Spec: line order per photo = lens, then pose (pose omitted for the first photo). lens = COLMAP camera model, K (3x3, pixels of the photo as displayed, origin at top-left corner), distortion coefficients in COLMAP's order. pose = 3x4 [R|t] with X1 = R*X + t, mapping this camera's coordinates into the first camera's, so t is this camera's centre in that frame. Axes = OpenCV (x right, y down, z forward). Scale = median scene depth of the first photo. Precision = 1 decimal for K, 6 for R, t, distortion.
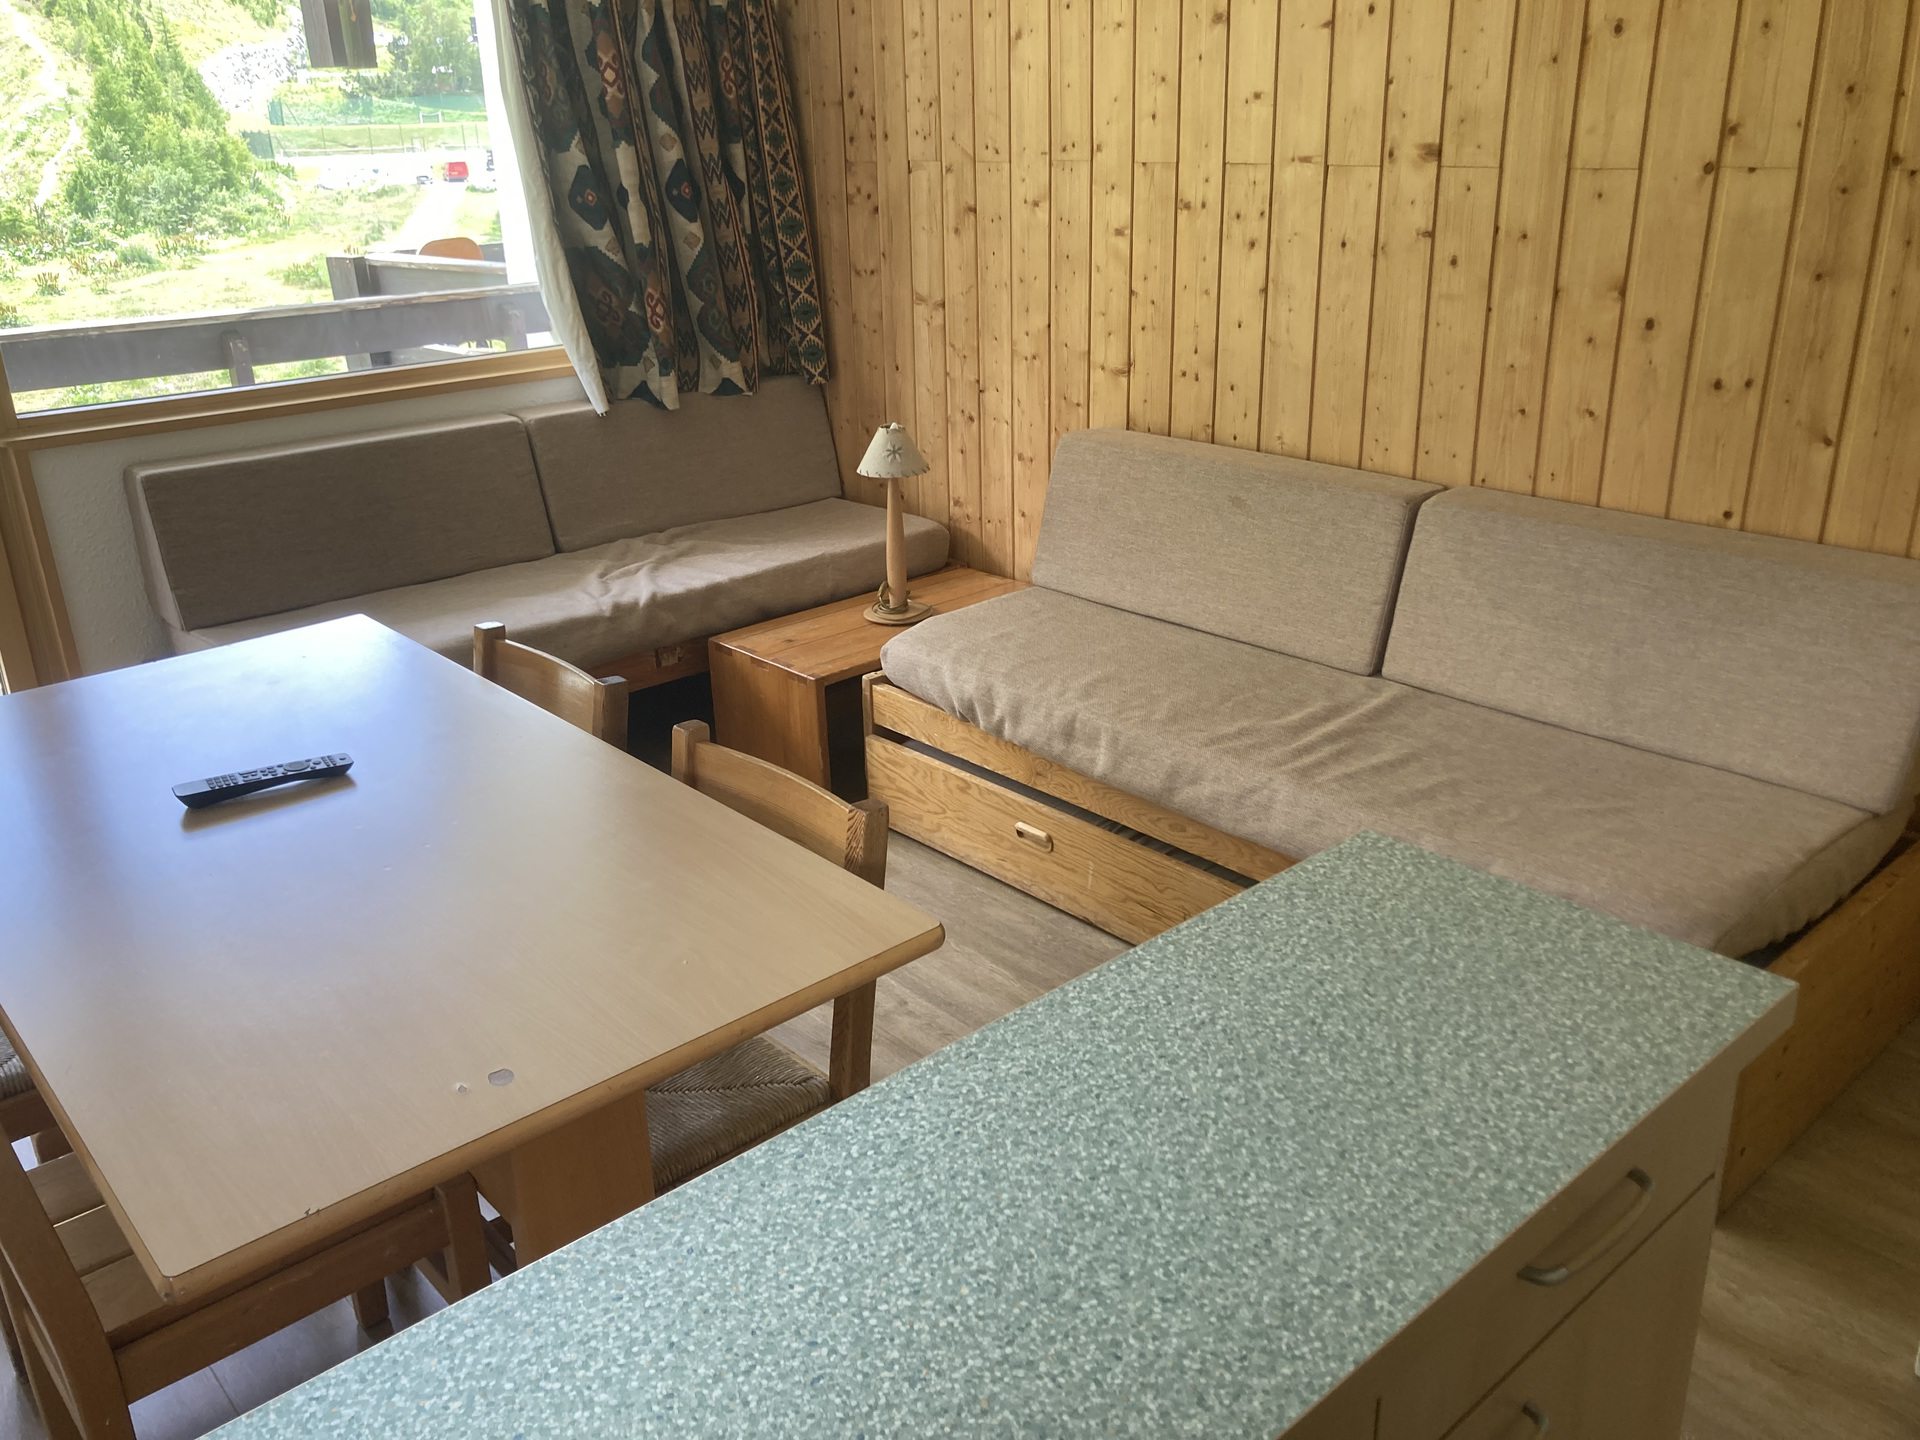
lens RADIAL K [[1563.7, 0, 949.2], [0, 1563.7, 706.4], [0, 0, 1]] dist [0.025322, -0.034694]
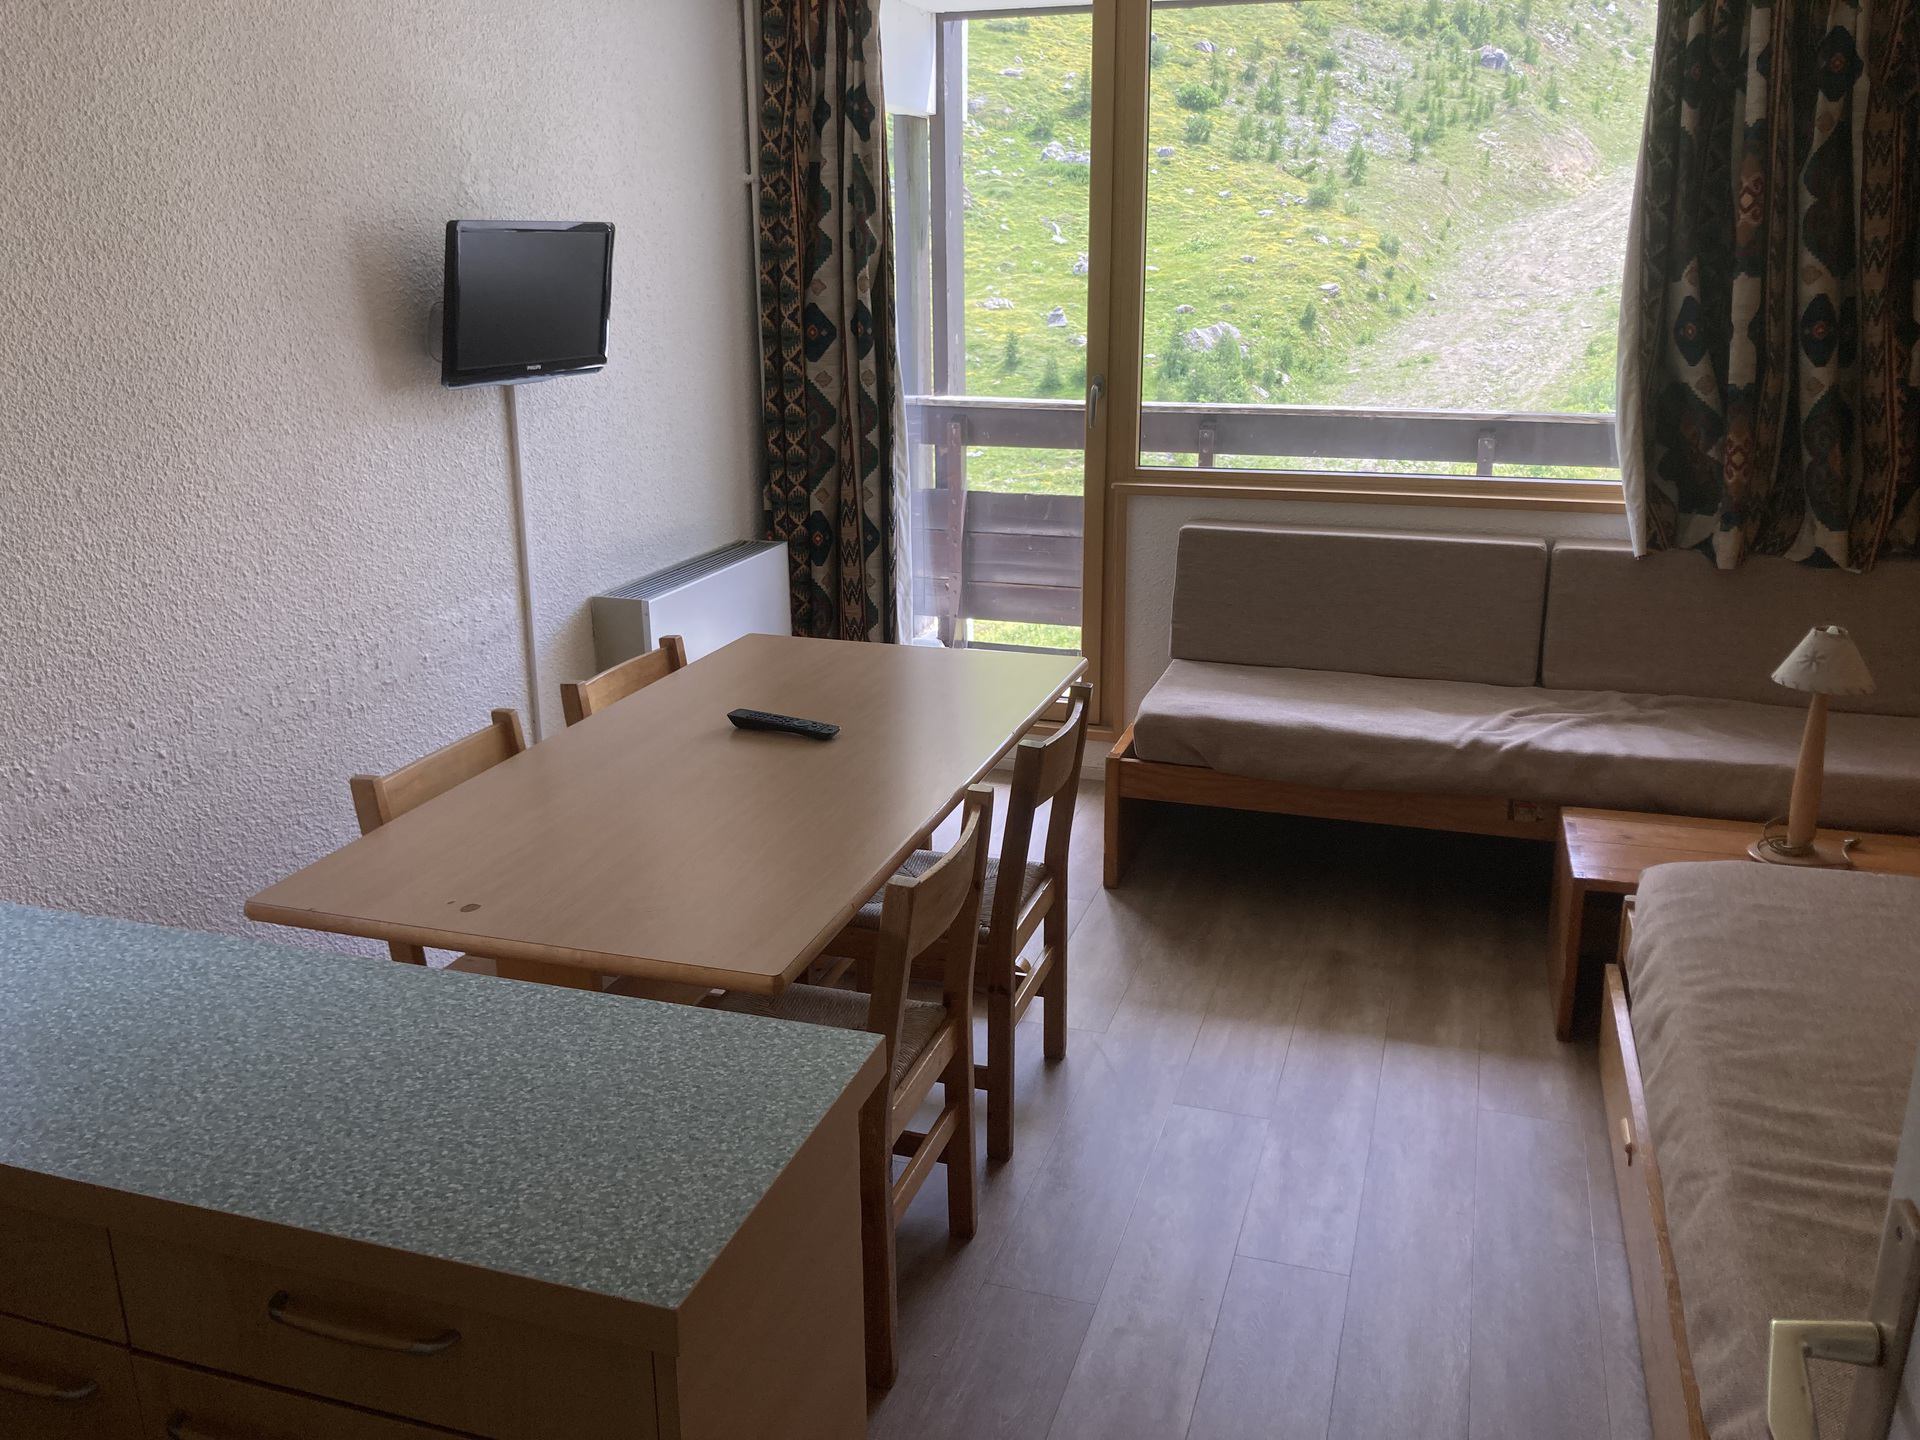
lens RADIAL K [[1563.7, 0, 958.5], [0, 1563.7, 728.2], [0, 0, 1]] dist [0.025322, -0.034694]
pose [[0.501401, 0.278565, -0.819145, 0.385051], [-0.314651, 0.940635, 0.127281, -0.087482], [0.805972, 0.193926, 0.559286, 0.183980]]
